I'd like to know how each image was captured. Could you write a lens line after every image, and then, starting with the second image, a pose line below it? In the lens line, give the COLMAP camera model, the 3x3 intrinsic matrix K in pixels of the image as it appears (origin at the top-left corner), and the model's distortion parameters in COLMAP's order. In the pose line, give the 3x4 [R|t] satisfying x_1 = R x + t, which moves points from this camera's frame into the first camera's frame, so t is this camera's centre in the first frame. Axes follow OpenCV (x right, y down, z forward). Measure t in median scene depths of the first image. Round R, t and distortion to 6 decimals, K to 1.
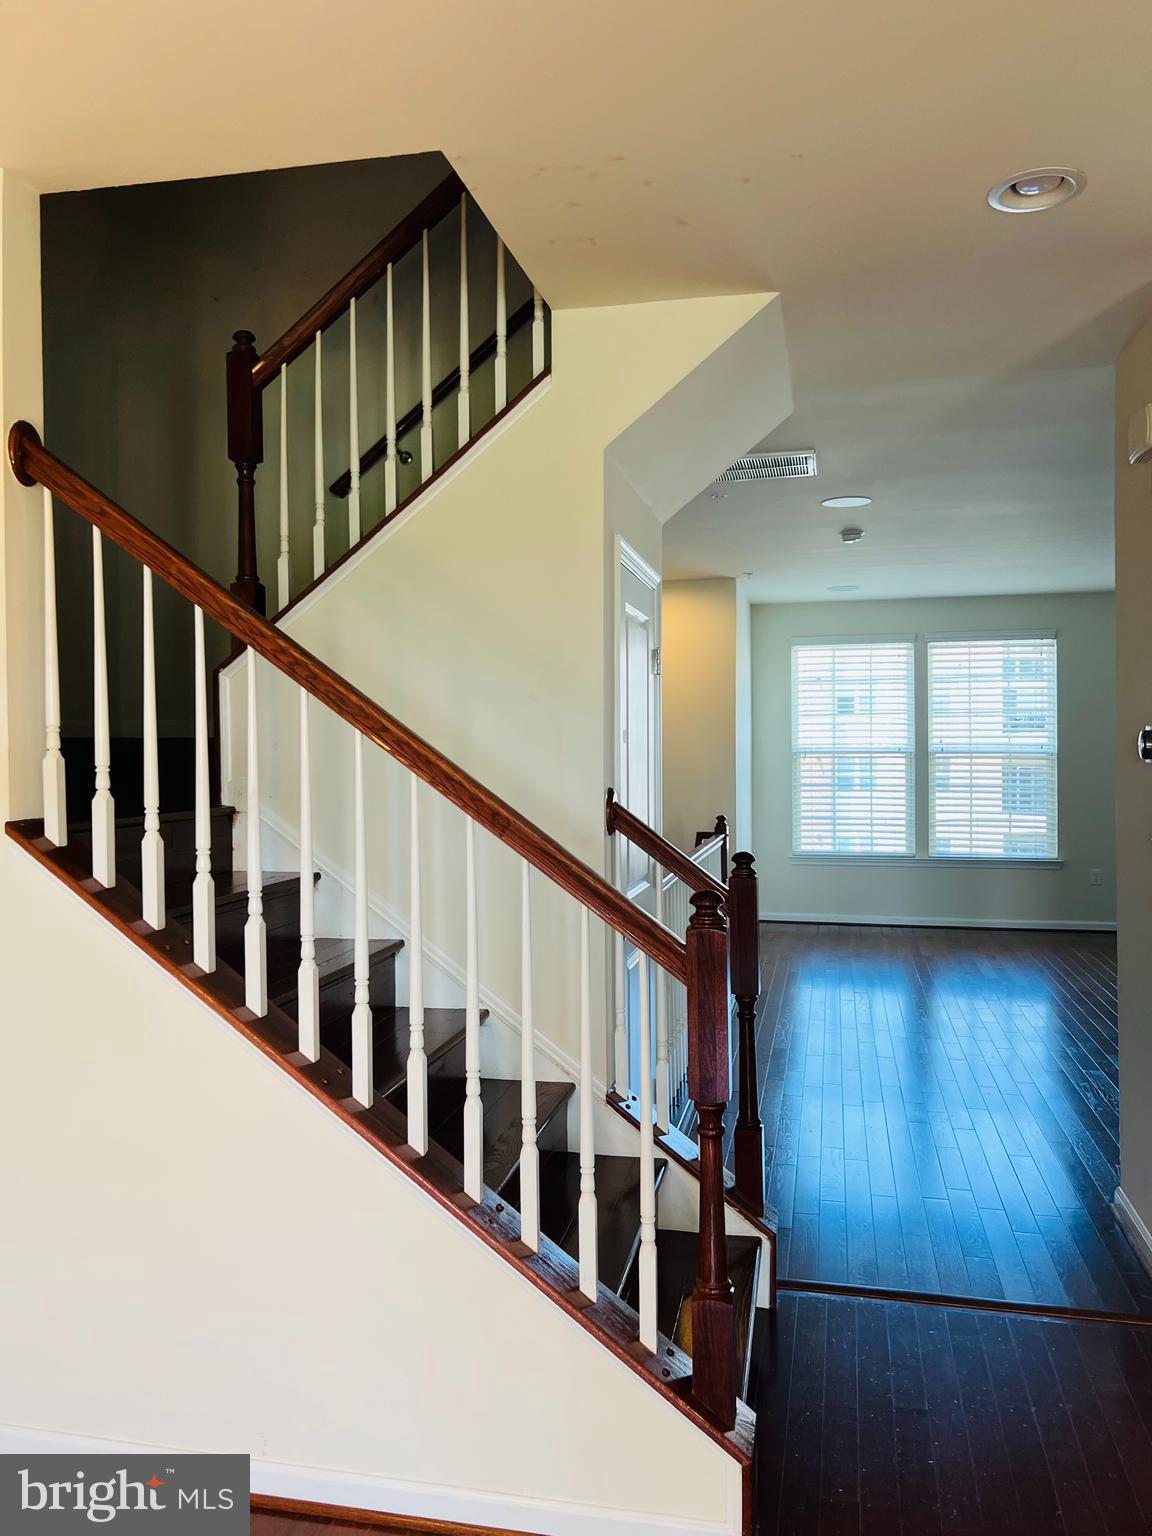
lens RADIAL K [[1156.8, 0, 576.3], [0, 1156.8, 755.4], [0, 0, 1]] dist [0.049553, -0.048952]
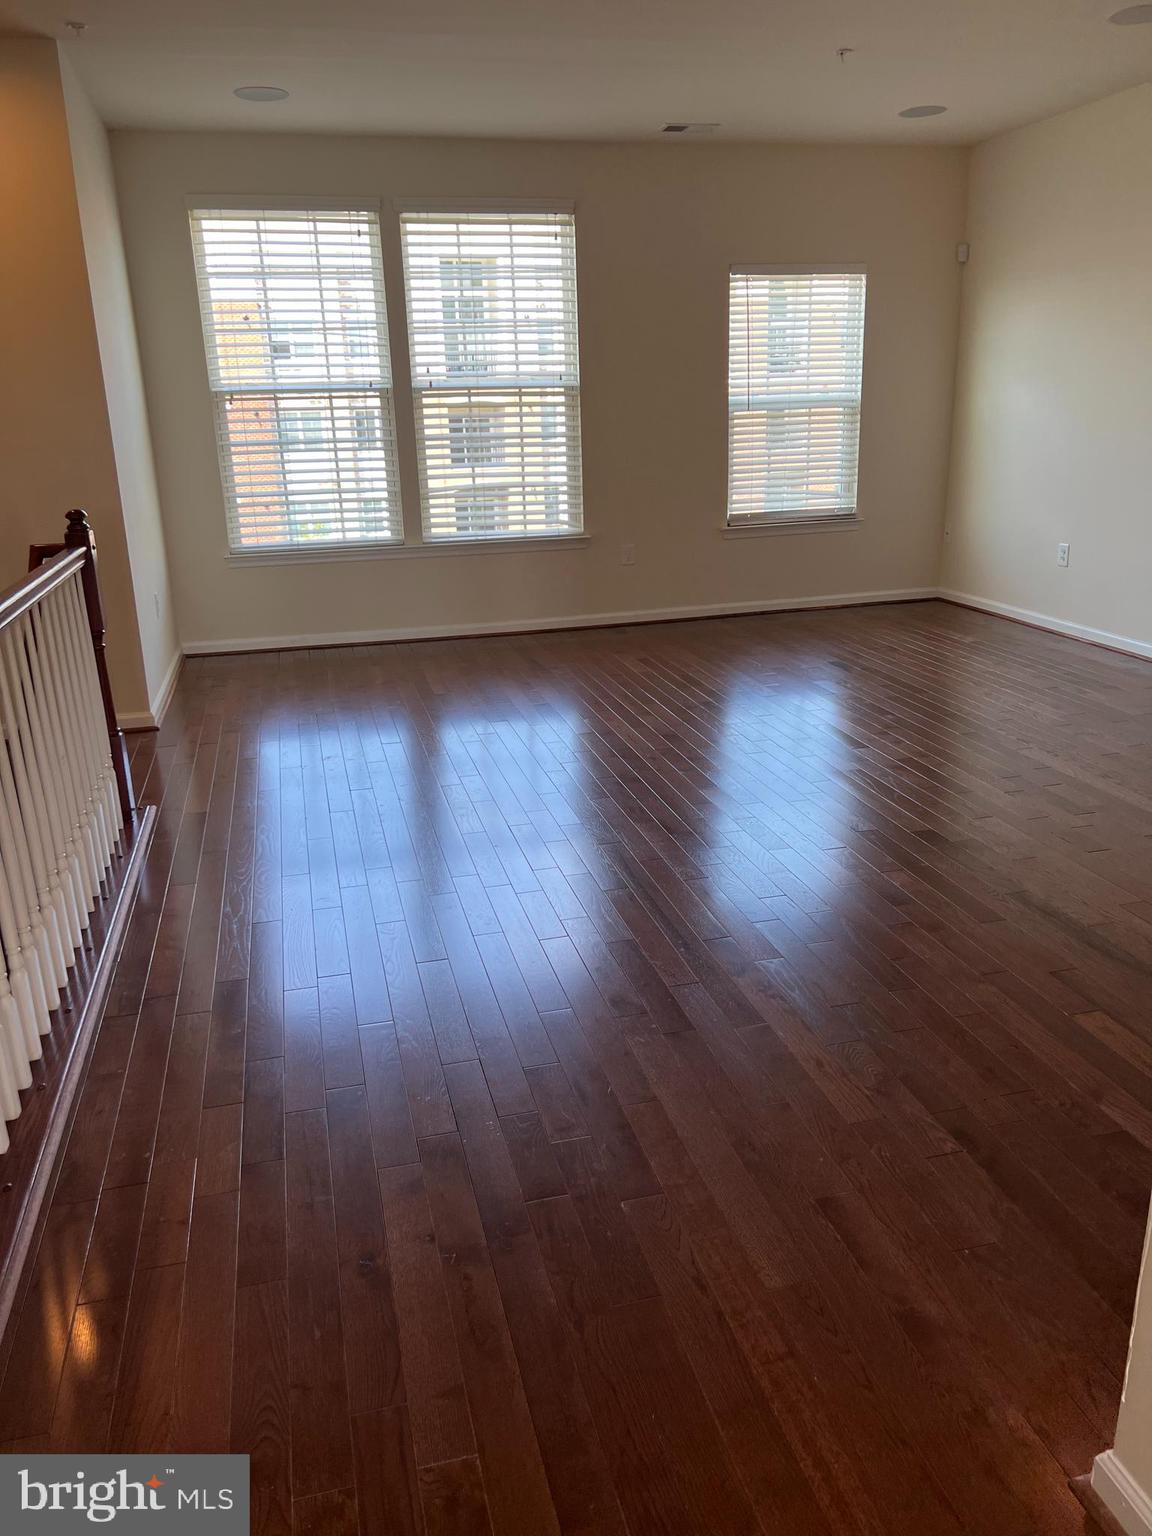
lens RADIAL K [[1156.8, 0, 572.5], [0, 1156.8, 758.1], [0, 0, 1]] dist [0.049553, -0.048952]
pose [[0.895592, -0.151066, 0.418443, 0.066136], [0.024313, 0.955796, 0.293023, 0.007164], [-0.444212, -0.252255, 0.859676, 0.308383]]
